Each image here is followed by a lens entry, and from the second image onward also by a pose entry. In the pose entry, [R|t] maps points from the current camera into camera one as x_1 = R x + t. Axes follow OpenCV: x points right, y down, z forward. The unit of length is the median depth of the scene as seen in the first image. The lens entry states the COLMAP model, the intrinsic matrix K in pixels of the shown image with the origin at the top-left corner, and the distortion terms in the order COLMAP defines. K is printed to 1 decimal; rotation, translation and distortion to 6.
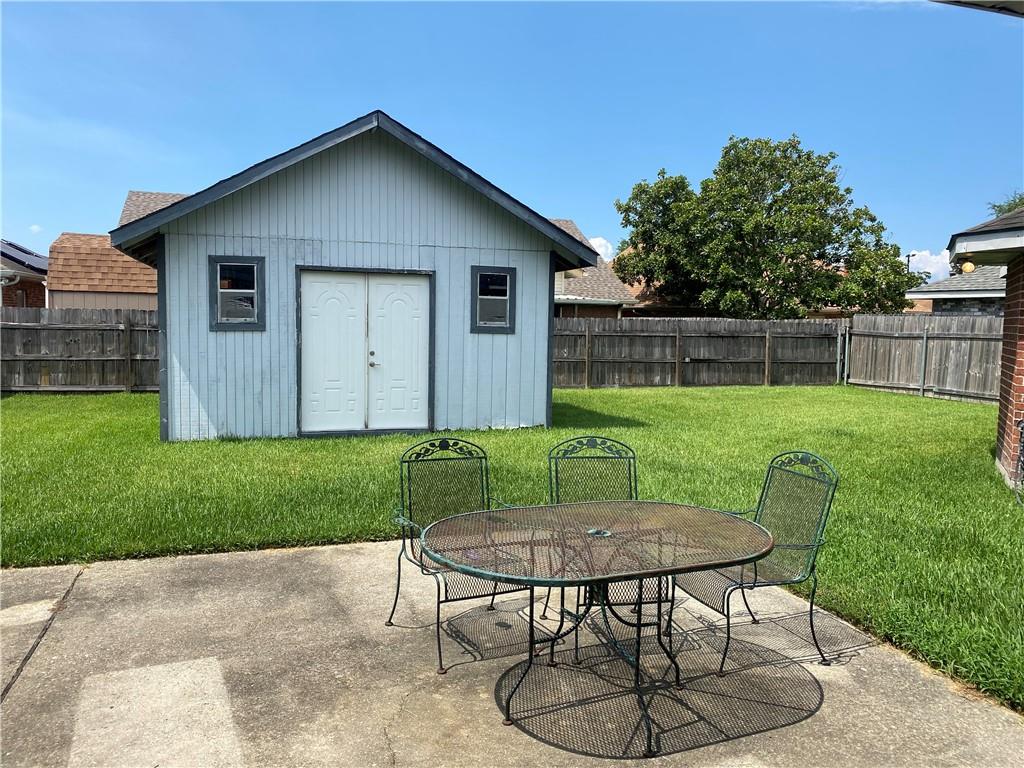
lens RADIAL K [[777.0, 0, 505.0], [0, 777.0, 388.2], [0, 0, 1]] dist [0.040807, -0.052940]
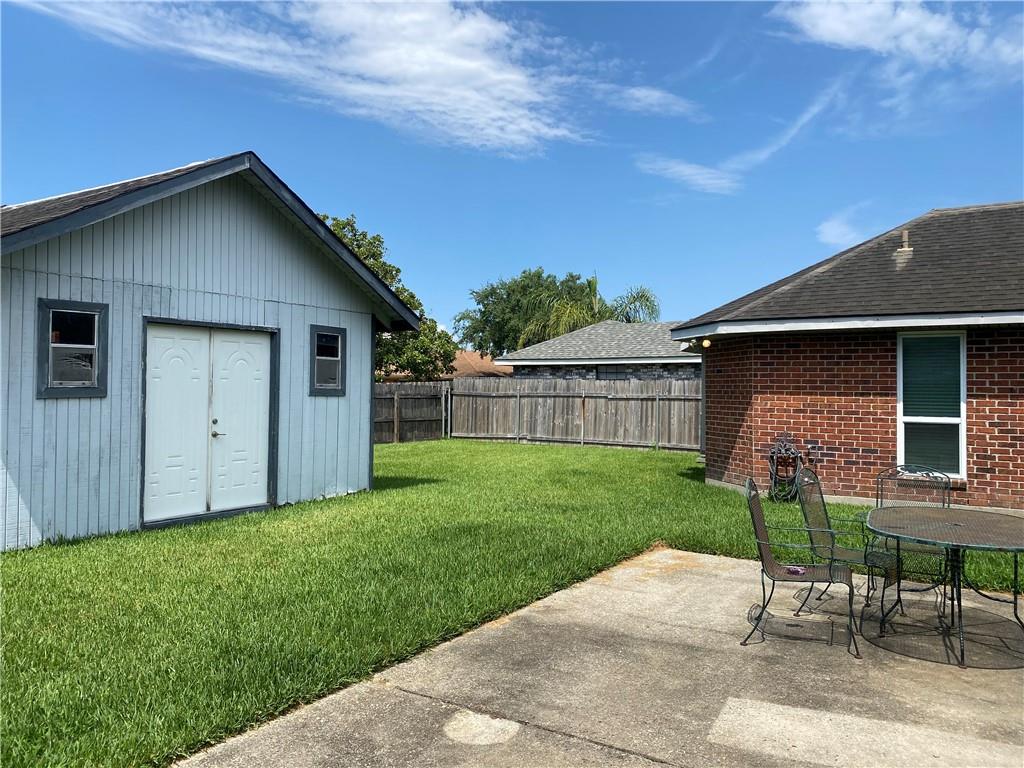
lens RADIAL K [[777.0, 0, 509.9], [0, 777.0, 383.7], [0, 0, 1]] dist [0.040807, -0.052940]
pose [[0.765798, -0.006586, 0.643047, -0.490457], [0.063128, 0.995888, -0.064979, -0.010098], [-0.639975, 0.090355, 0.763065, 0.135260]]
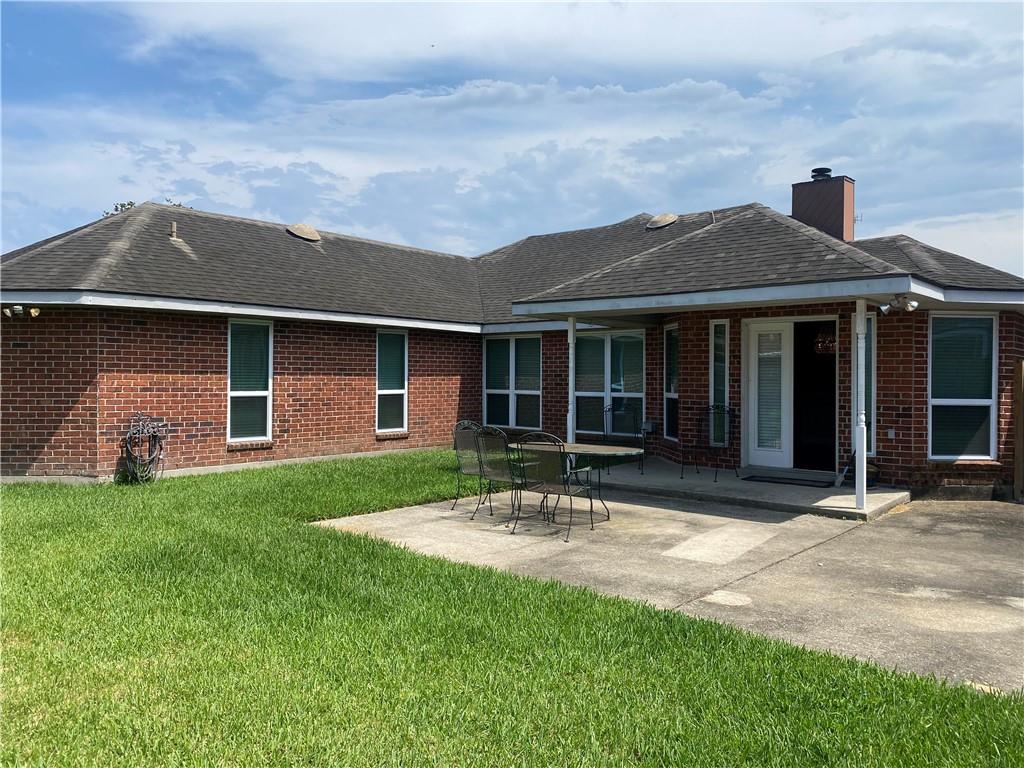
lens RADIAL K [[777.0, 0, 499.6], [0, 777.0, 372.3], [0, 0, 1]] dist [0.040807, -0.052940]
pose [[-0.510172, -0.022107, 0.859788, -0.660840], [0.058653, 0.996448, 0.060424, -0.078605], [-0.858070, 0.081256, -0.507064, 0.847164]]
